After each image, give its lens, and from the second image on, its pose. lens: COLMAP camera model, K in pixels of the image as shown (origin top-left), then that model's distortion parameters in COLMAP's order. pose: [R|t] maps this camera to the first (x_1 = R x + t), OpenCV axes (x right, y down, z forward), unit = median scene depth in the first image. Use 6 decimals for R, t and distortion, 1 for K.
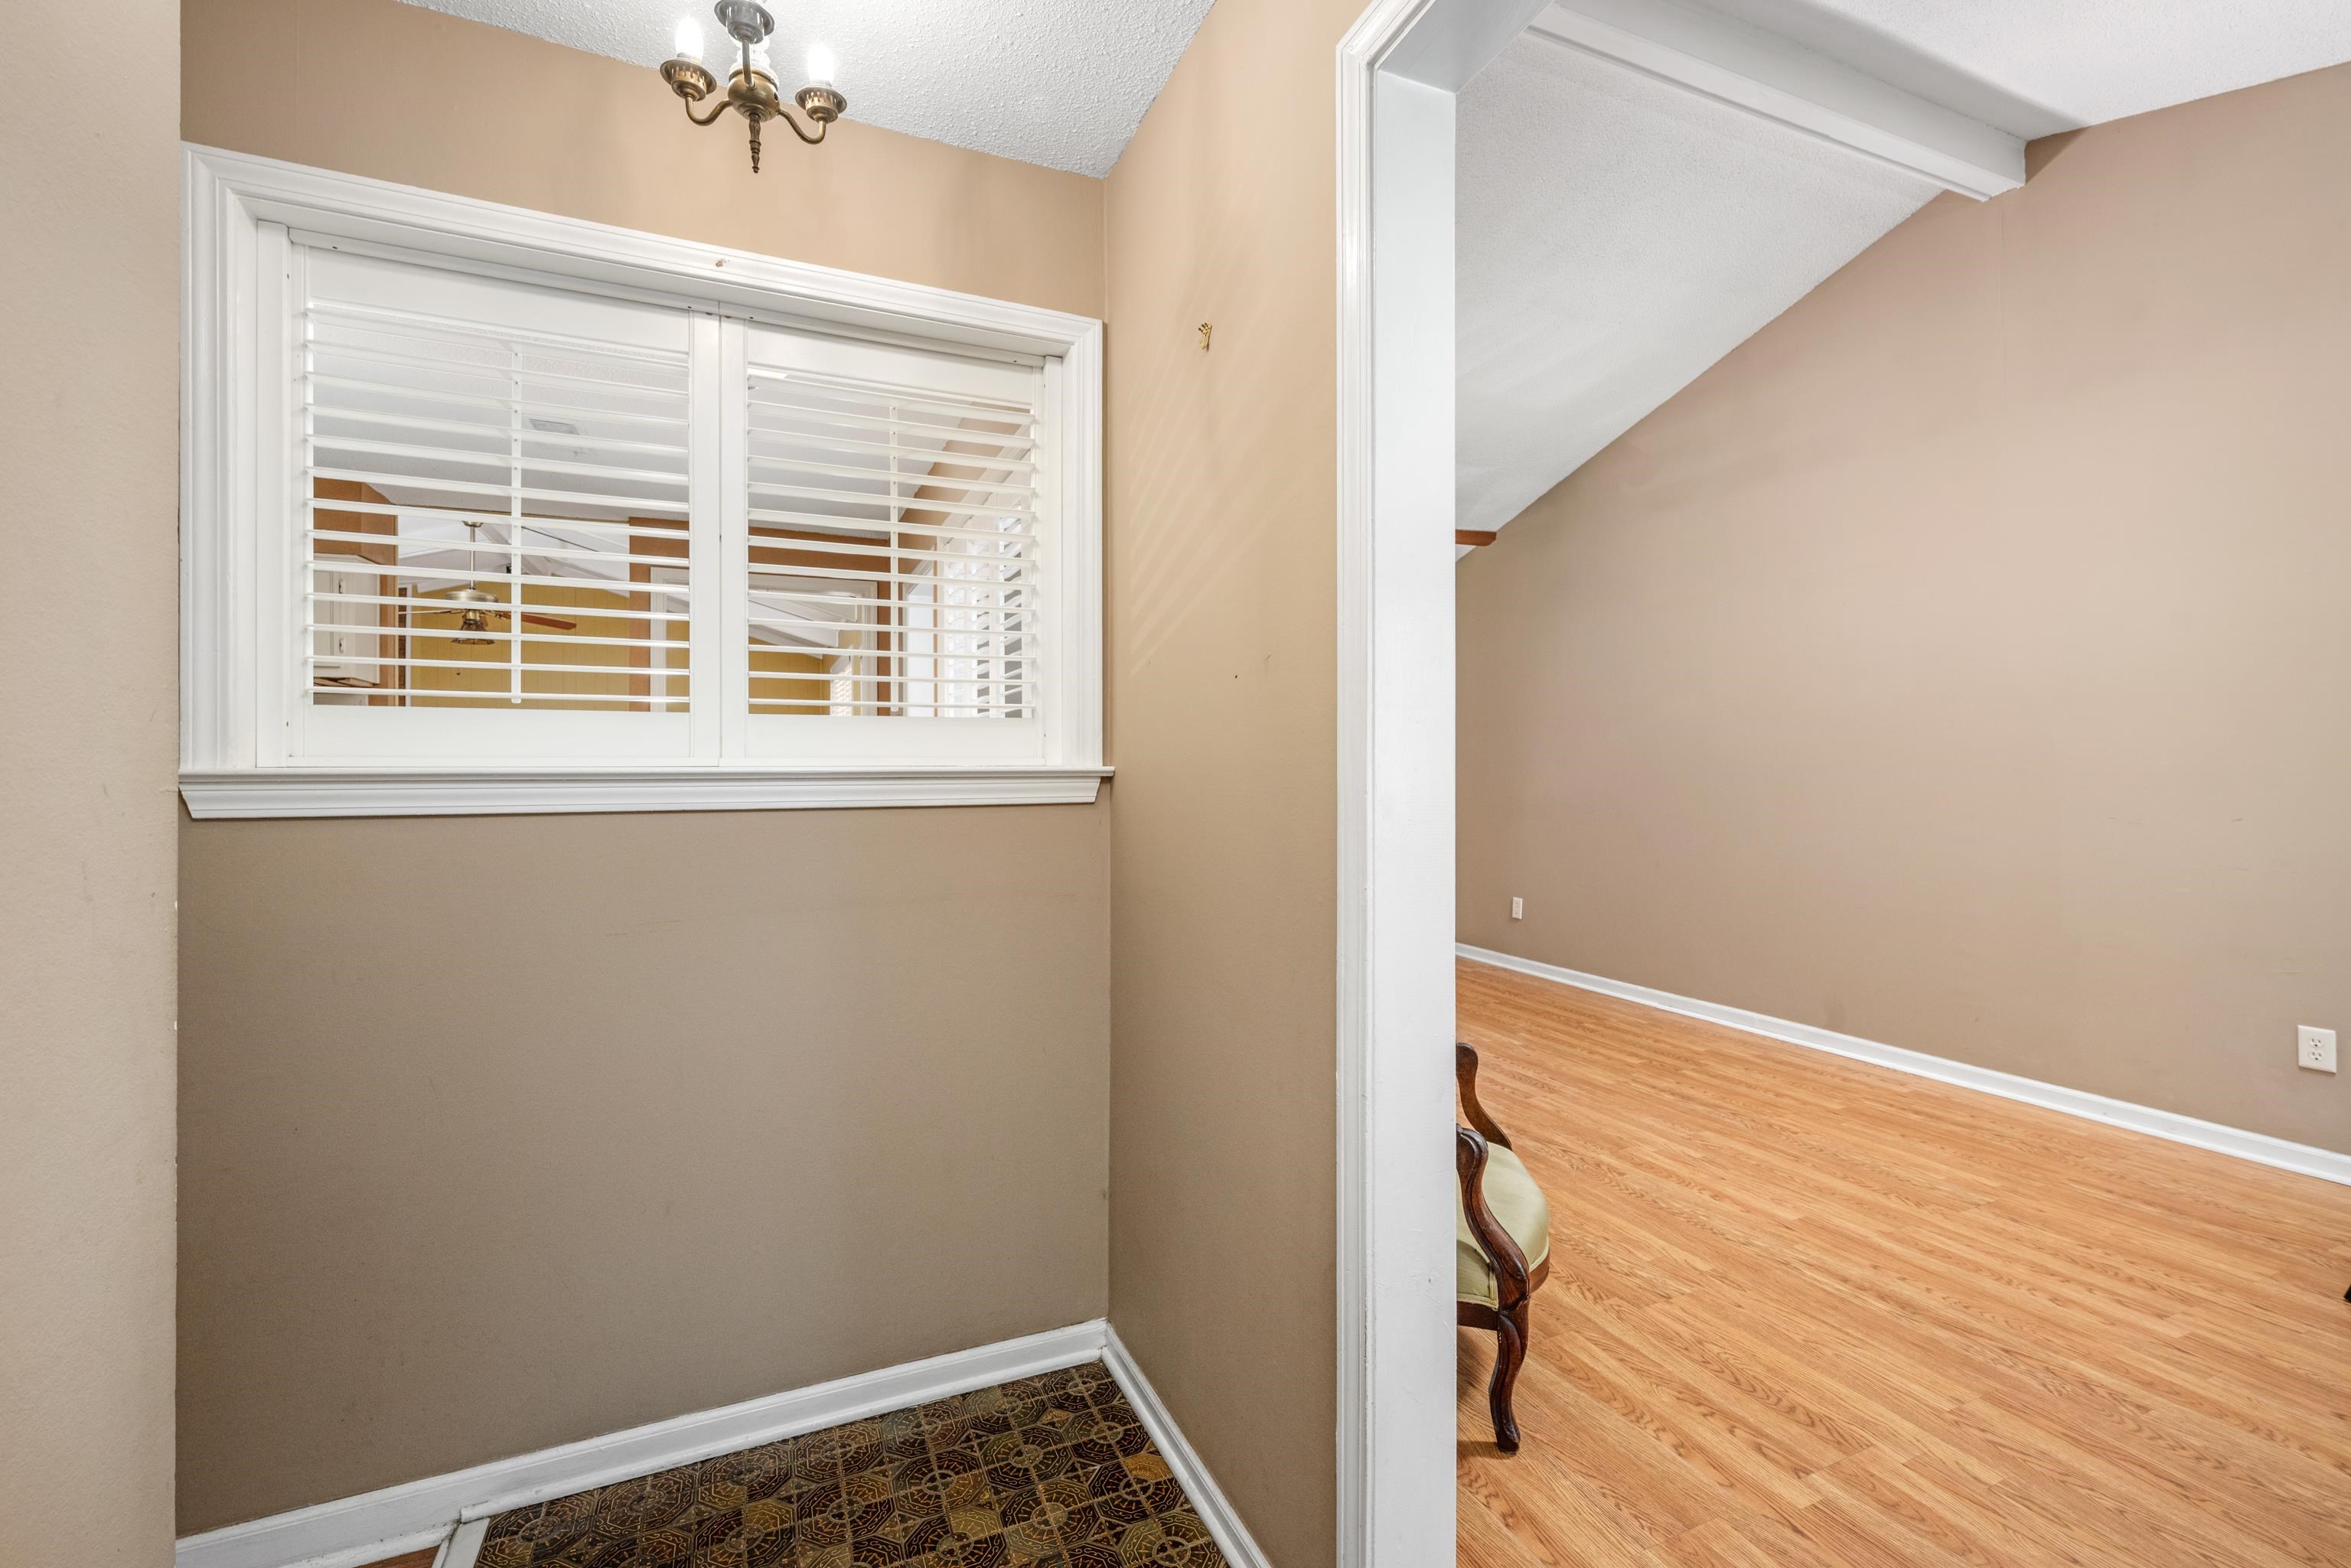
lens RADIAL K [[1009.9, 0, 1196.4], [0, 1009.9, 780.2], [0, 0, 1]] dist [0.000166, 0.000199]
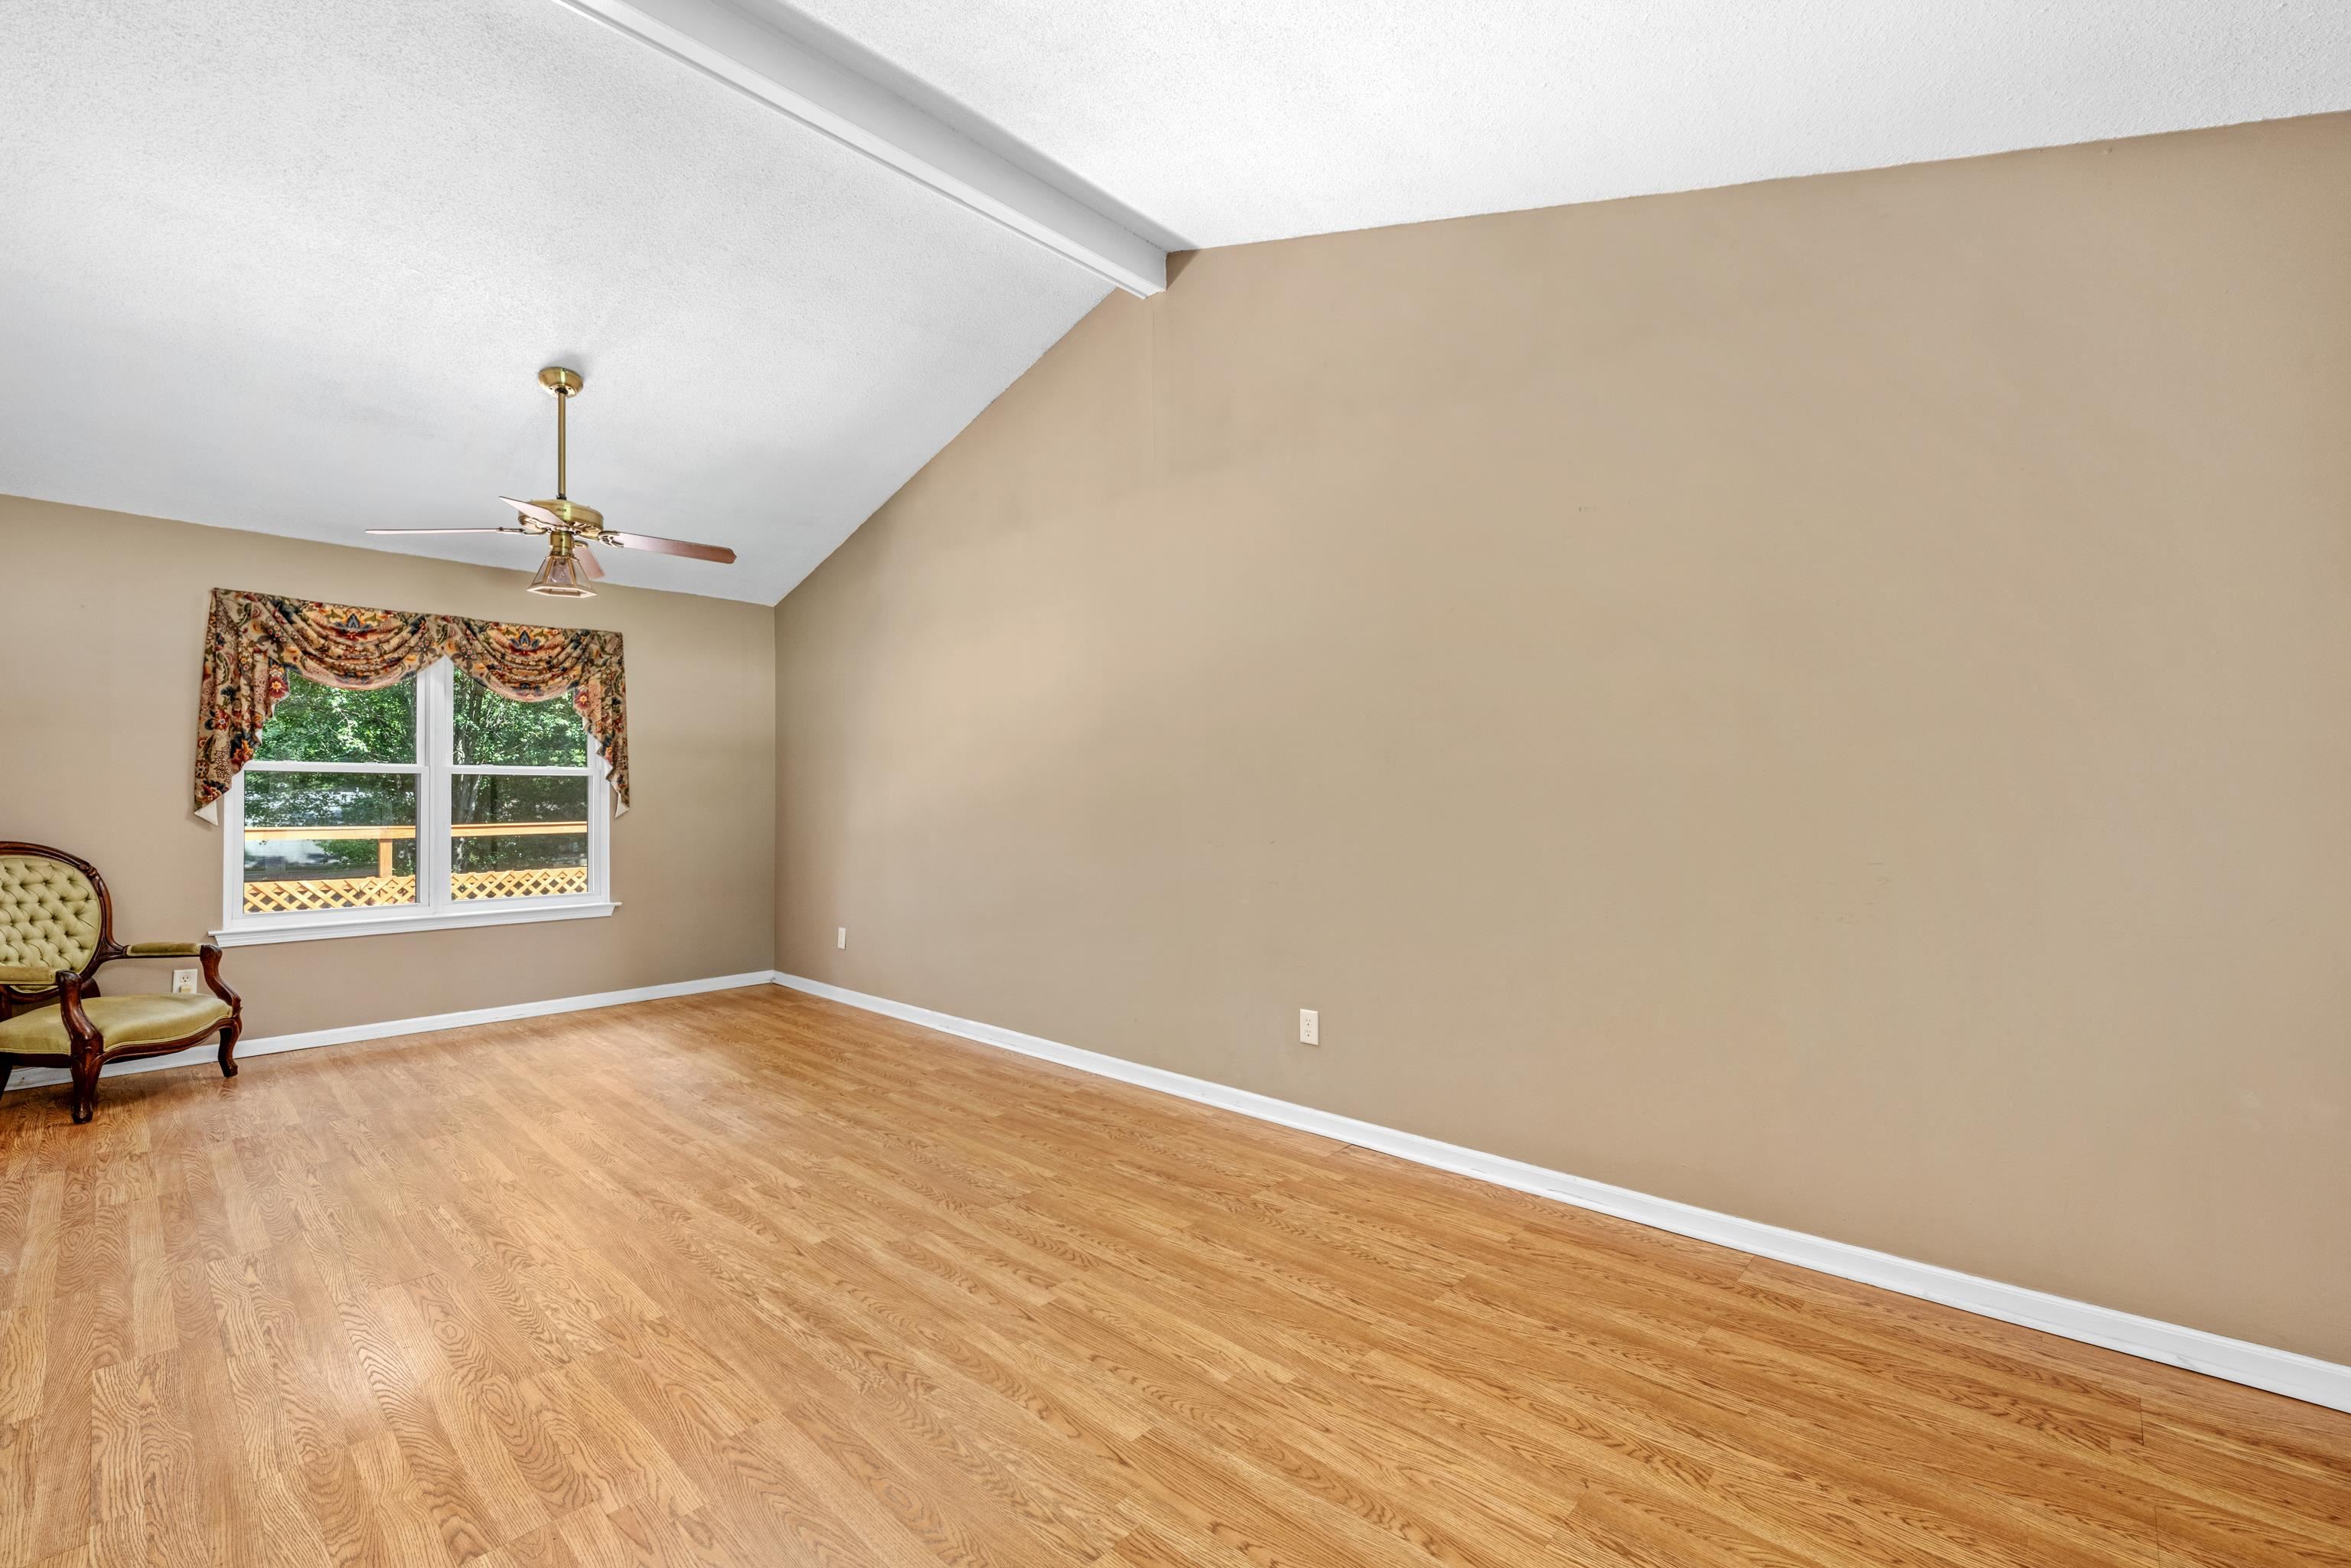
lens RADIAL K [[997.3, 0, 1178.2], [0, 997.3, 791.8], [0, 0, 1]] dist [0.001179, 0.000022]
pose [[0.921646, 0.004796, 0.388002, 0.472724], [0.001926, 0.999855, -0.016934, 0.001047], [-0.388027, 0.016354, 0.921503, -0.060087]]
